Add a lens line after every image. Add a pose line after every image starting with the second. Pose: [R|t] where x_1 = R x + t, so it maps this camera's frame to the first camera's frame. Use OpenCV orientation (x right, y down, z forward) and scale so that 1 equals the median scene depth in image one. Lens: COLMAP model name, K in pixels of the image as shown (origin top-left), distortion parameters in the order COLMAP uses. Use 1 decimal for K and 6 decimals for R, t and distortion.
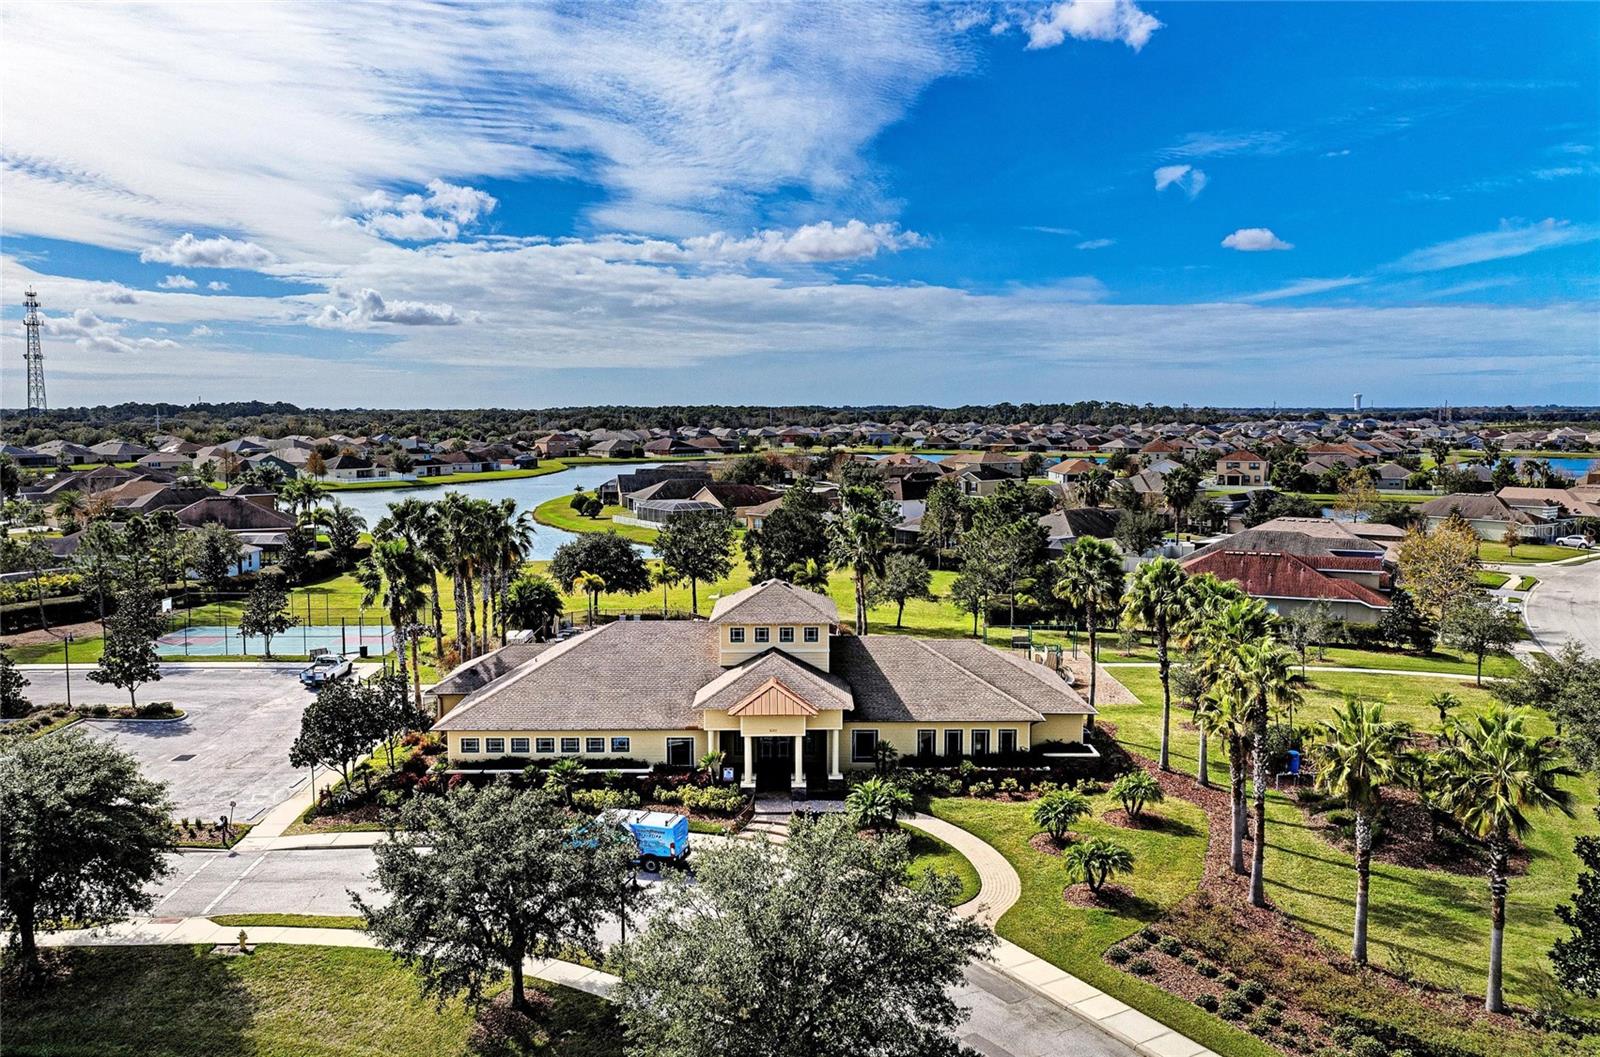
lens RADIAL K [[1274.5, 0, 800.0], [0, 1274.5, 528.5], [0, 0, 1]] dist [0.020122, 0.009829]
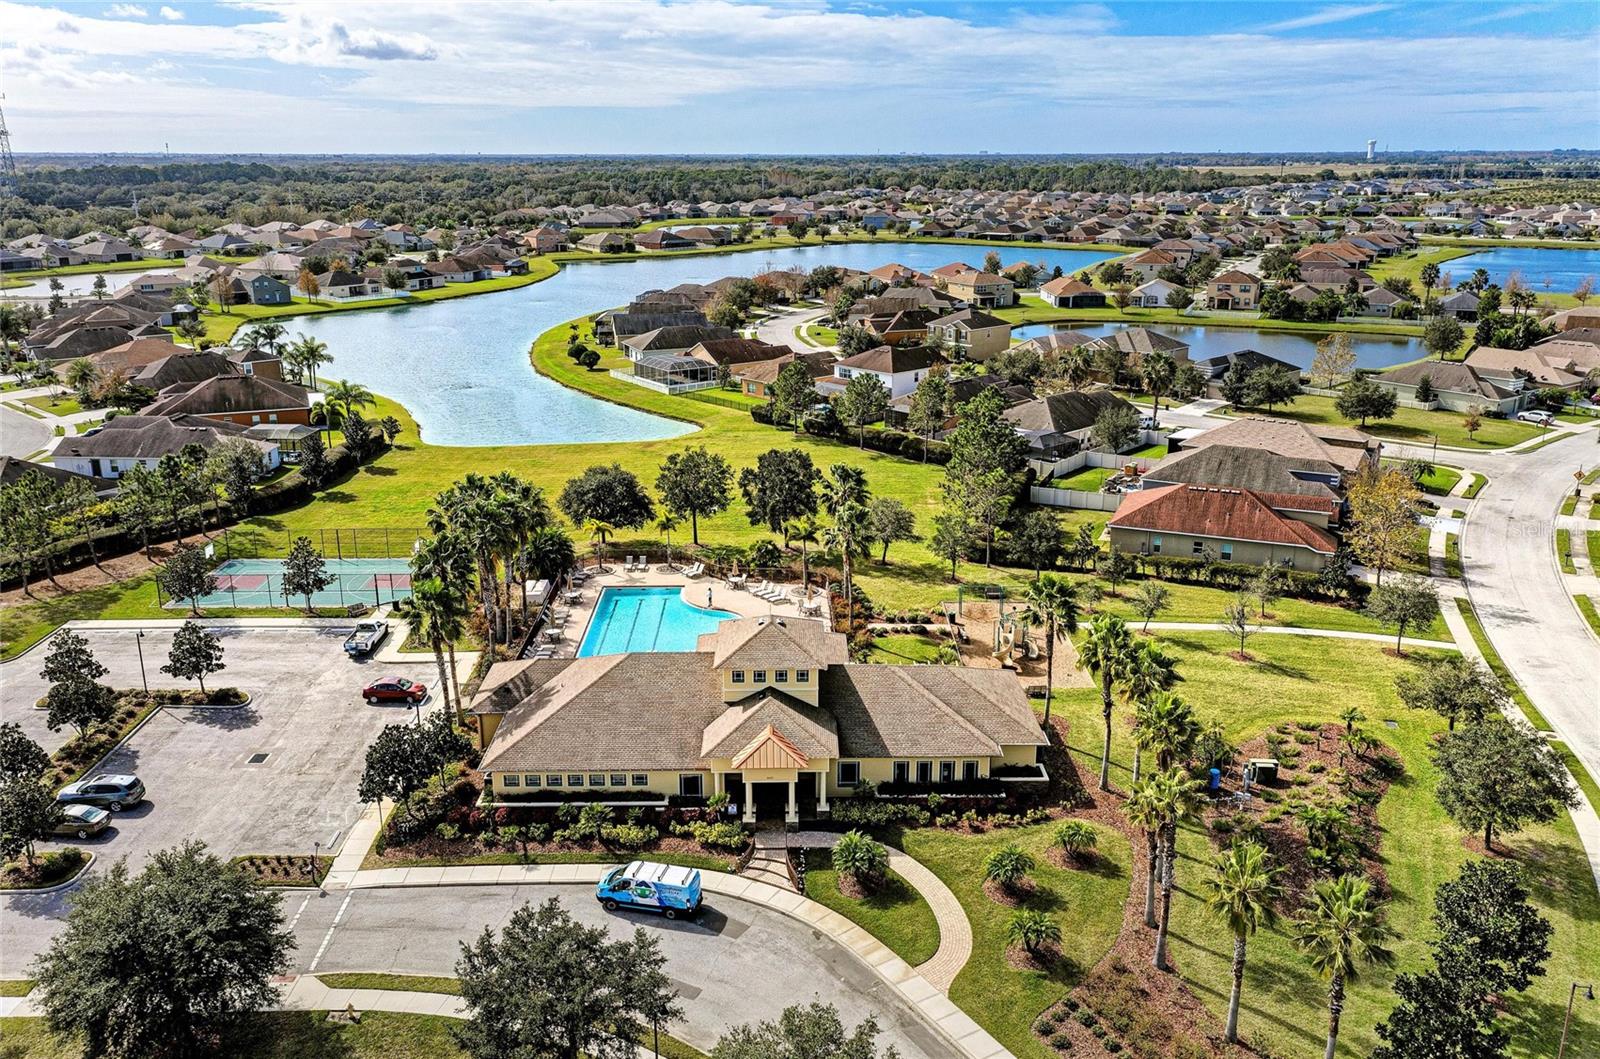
lens RADIAL K [[1279.7, 0, 800.0], [0, 1279.7, 529.5], [0, 0, 1]] dist [0.027683, -0.000135]
pose [[0.999985, -0.003032, 0.004498, 0.001750], [0.002038, 0.978467, 0.206395, -0.283735], [-0.005027, -0.206383, 0.978458, -0.100682]]
